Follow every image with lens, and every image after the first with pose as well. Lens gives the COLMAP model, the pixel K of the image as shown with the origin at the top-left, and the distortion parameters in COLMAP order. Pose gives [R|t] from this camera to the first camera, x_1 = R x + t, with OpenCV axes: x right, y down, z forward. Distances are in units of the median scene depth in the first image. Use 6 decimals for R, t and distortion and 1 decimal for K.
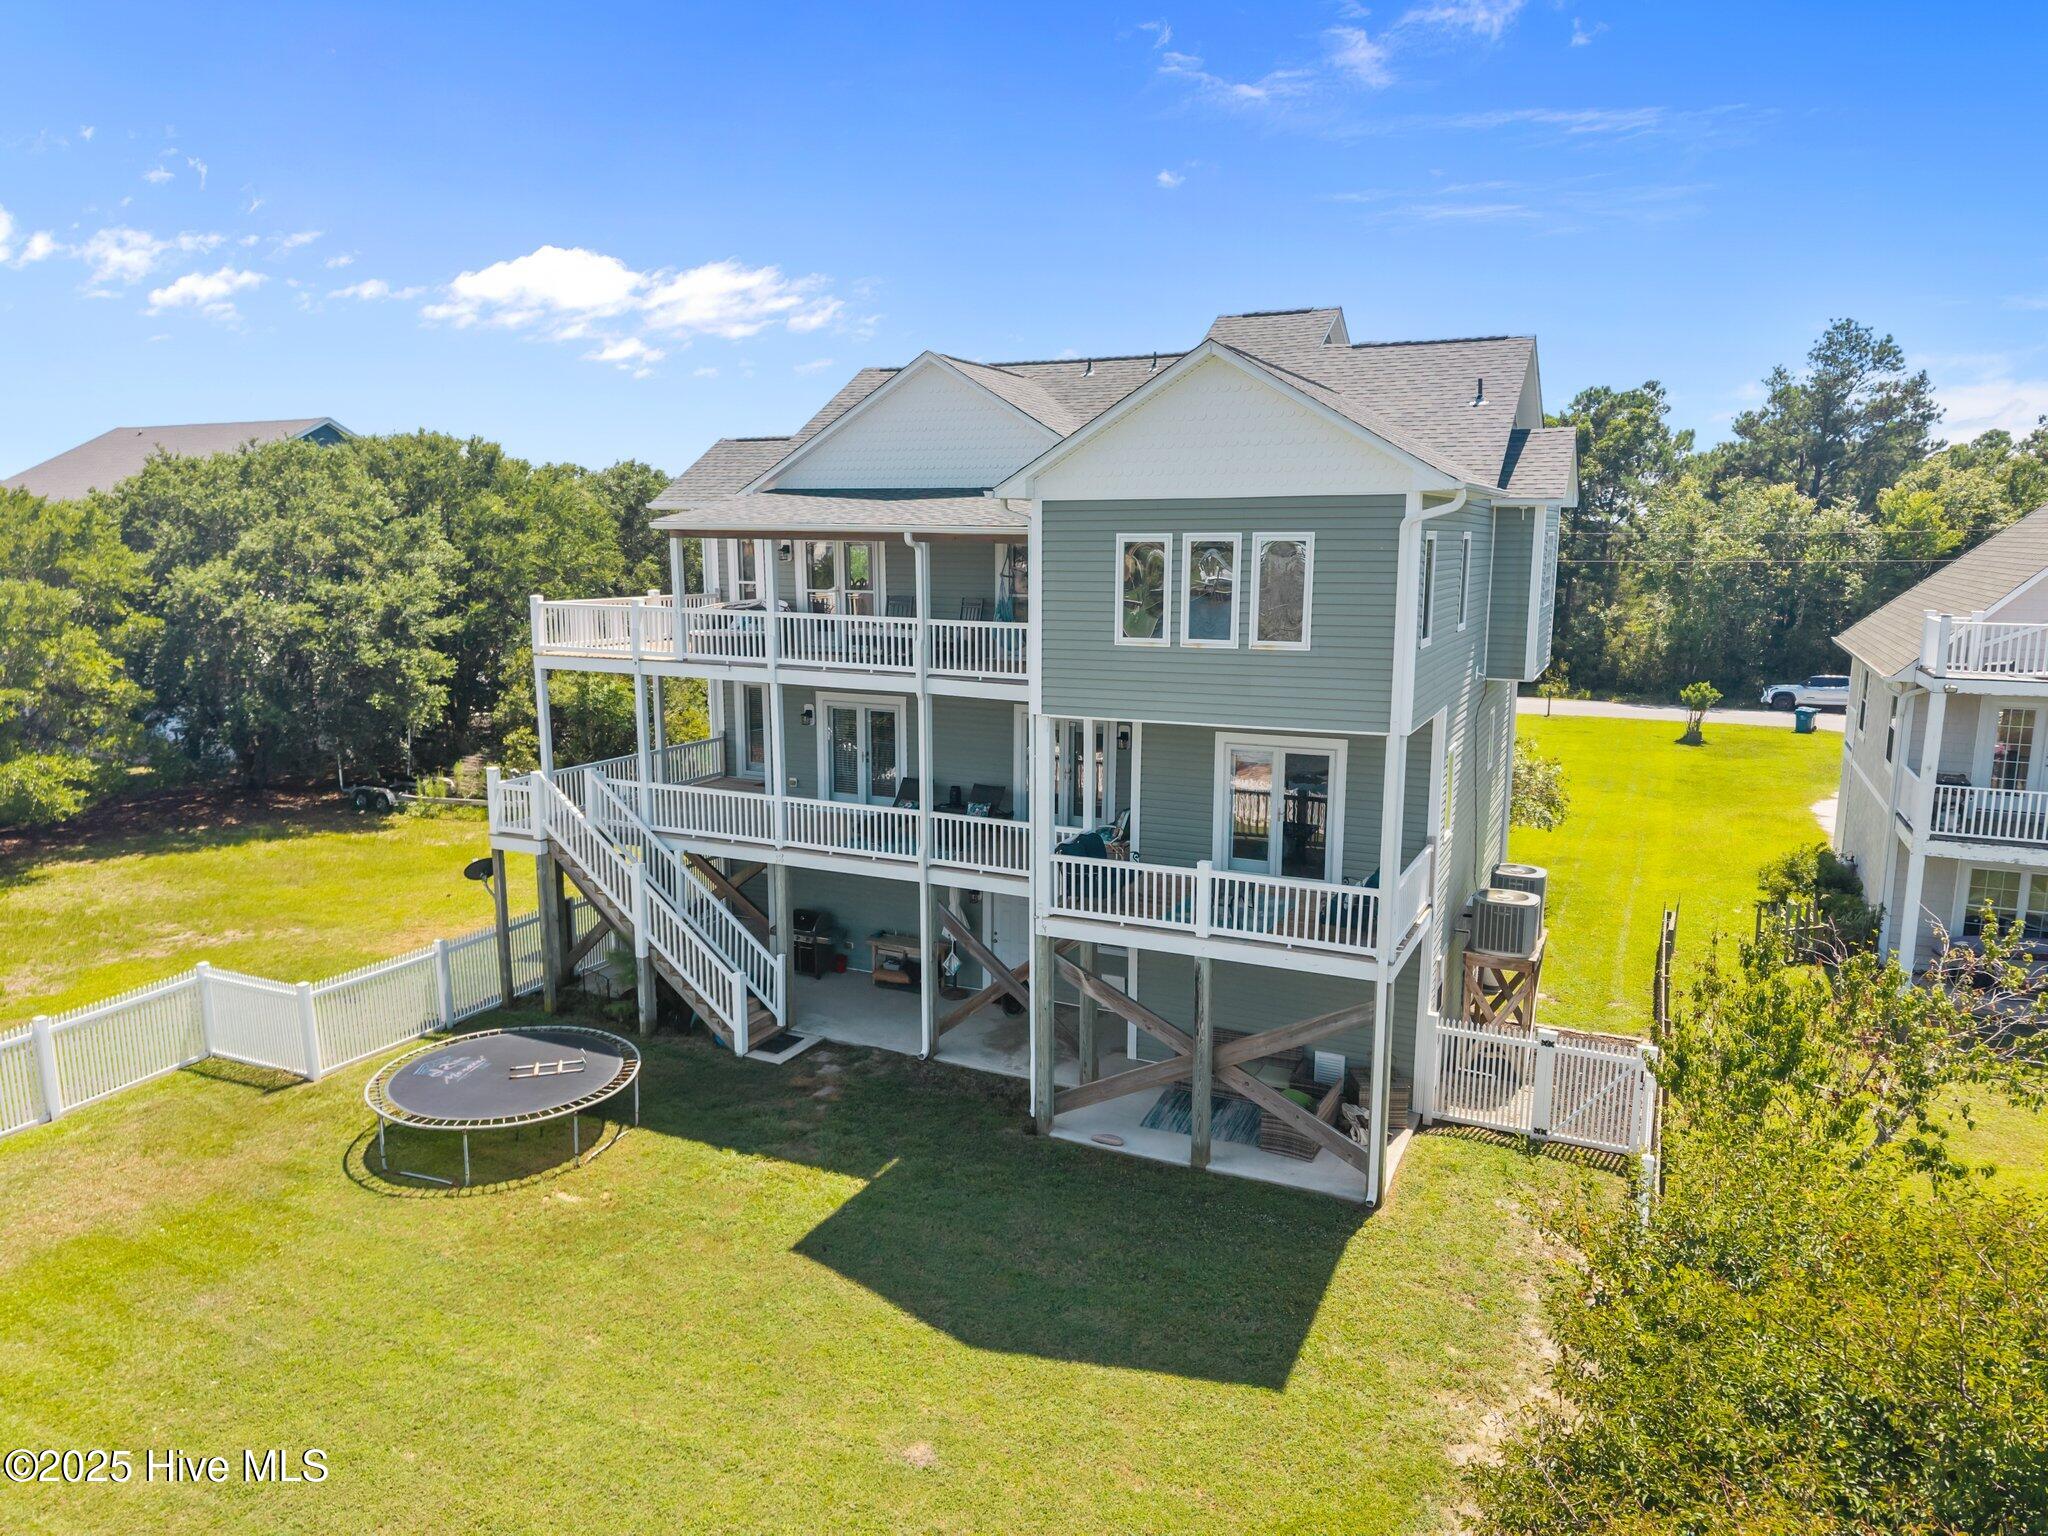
lens RADIAL K [[1392.9, 0, 1024.0], [0, 1392.9, 768.0], [0, 0, 1]] dist [-0.016301, -0.000154]
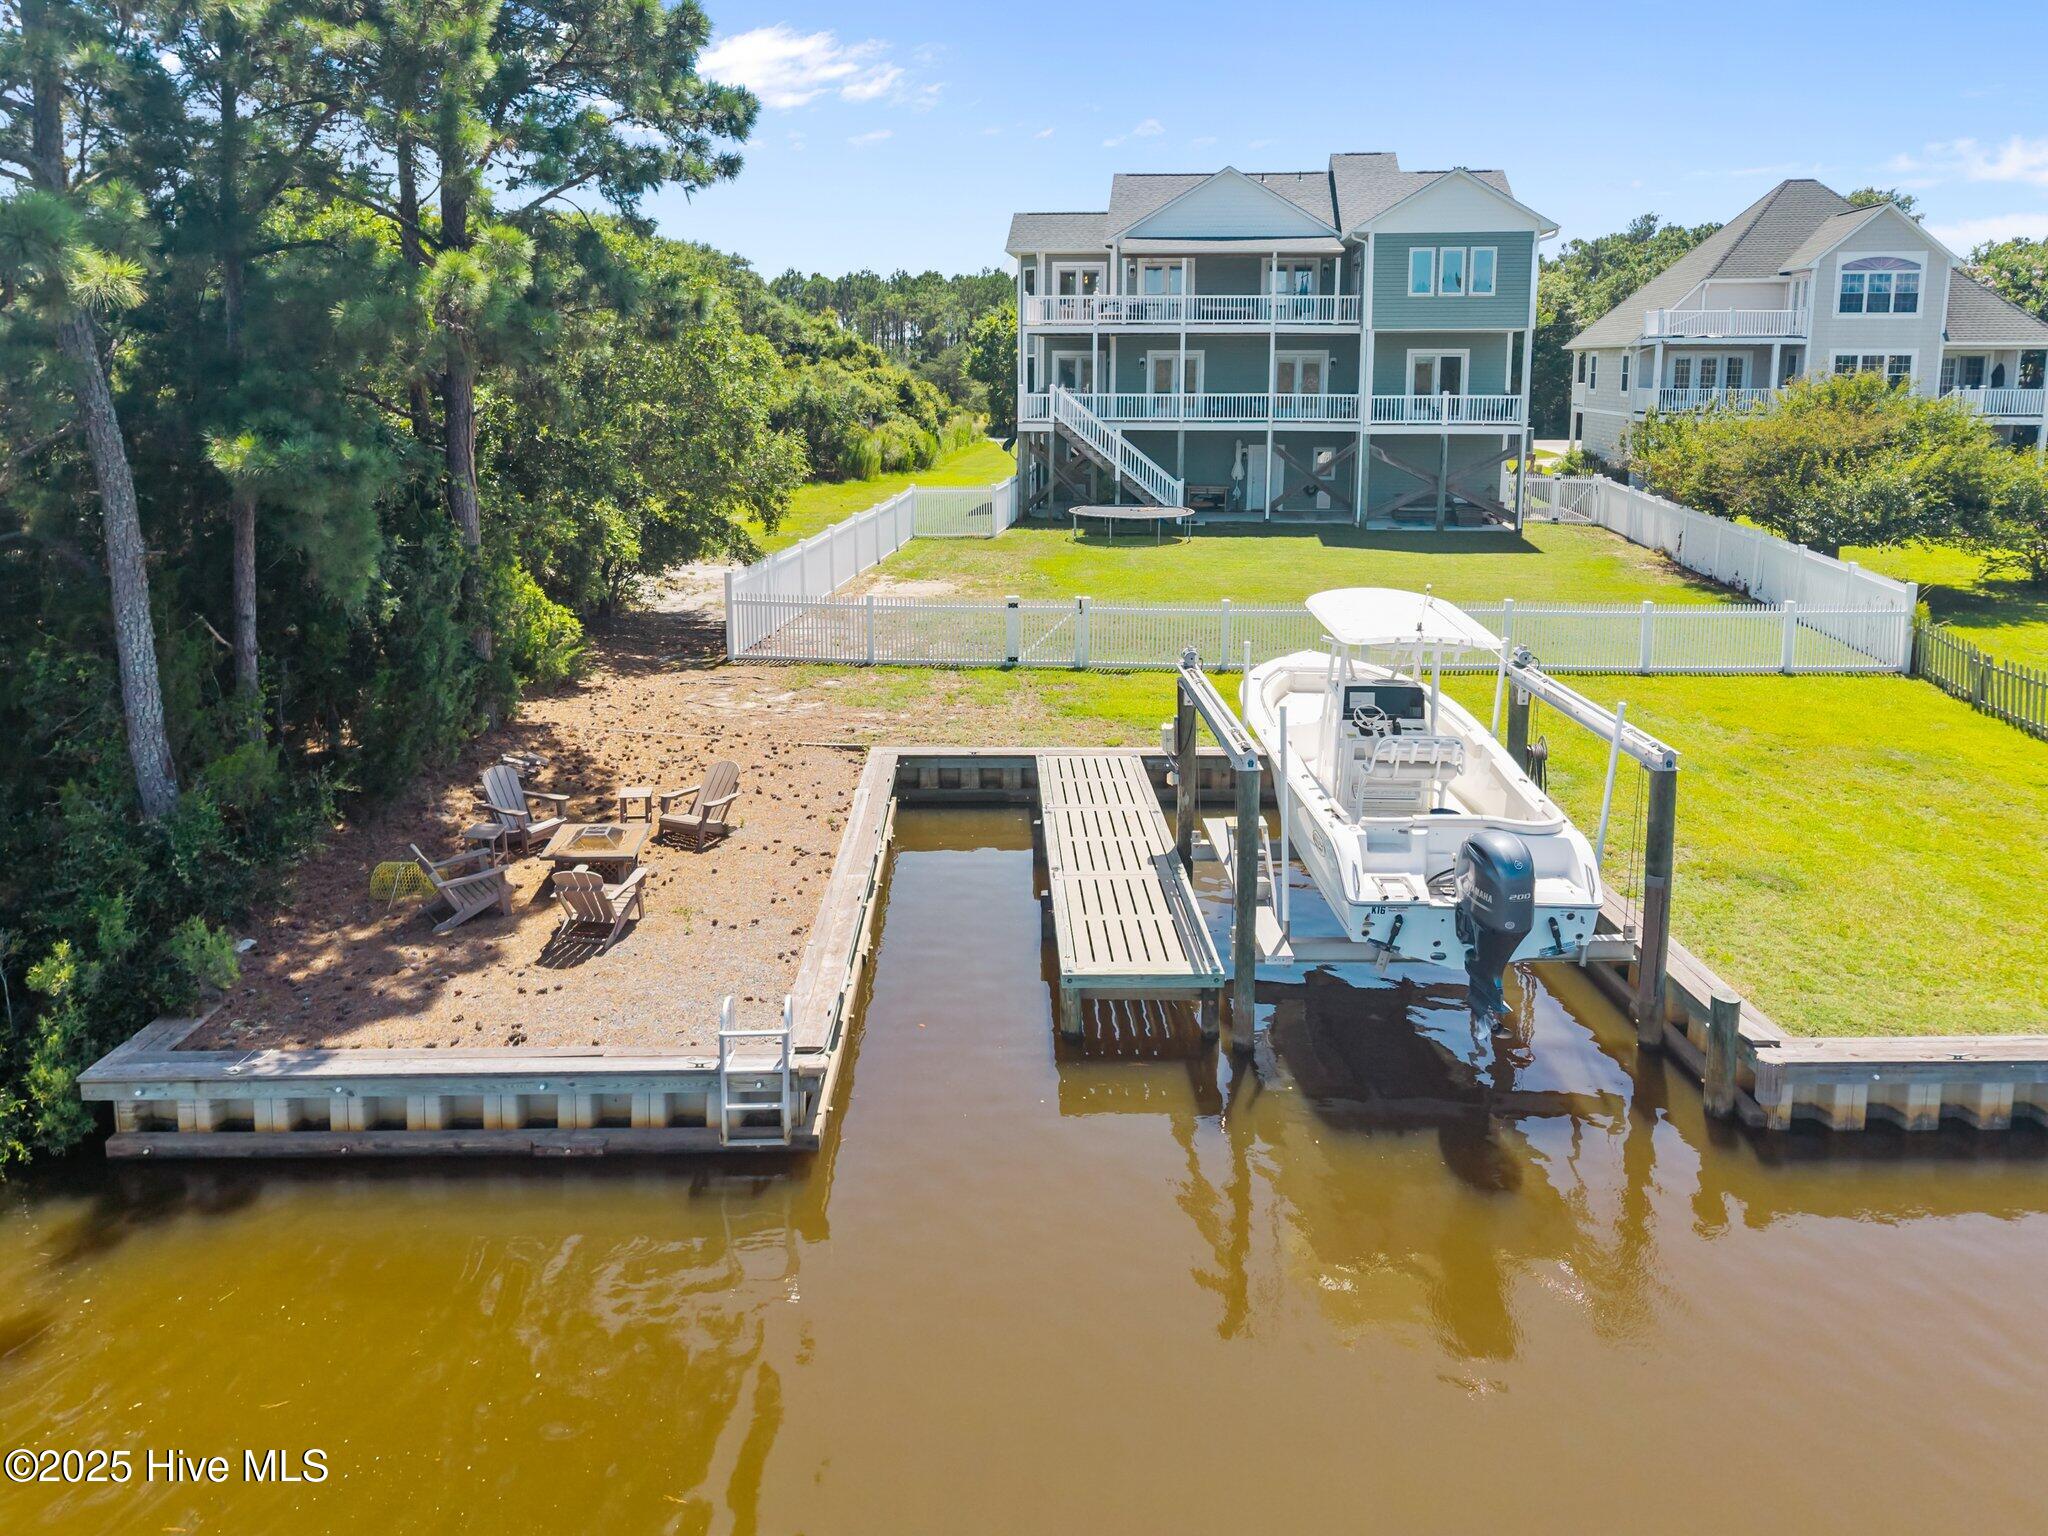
lens RADIAL K [[1456.8, 0, 1019.2], [0, 1456.8, 571.8], [0, 0, 1]] dist [0.002650, -0.004818]
pose [[0.951845, -0.045255, 0.303220, -0.661018], [0.051686, 0.998576, -0.013214, 0.184779], [-0.302190, 0.028250, 0.952829, -0.551608]]
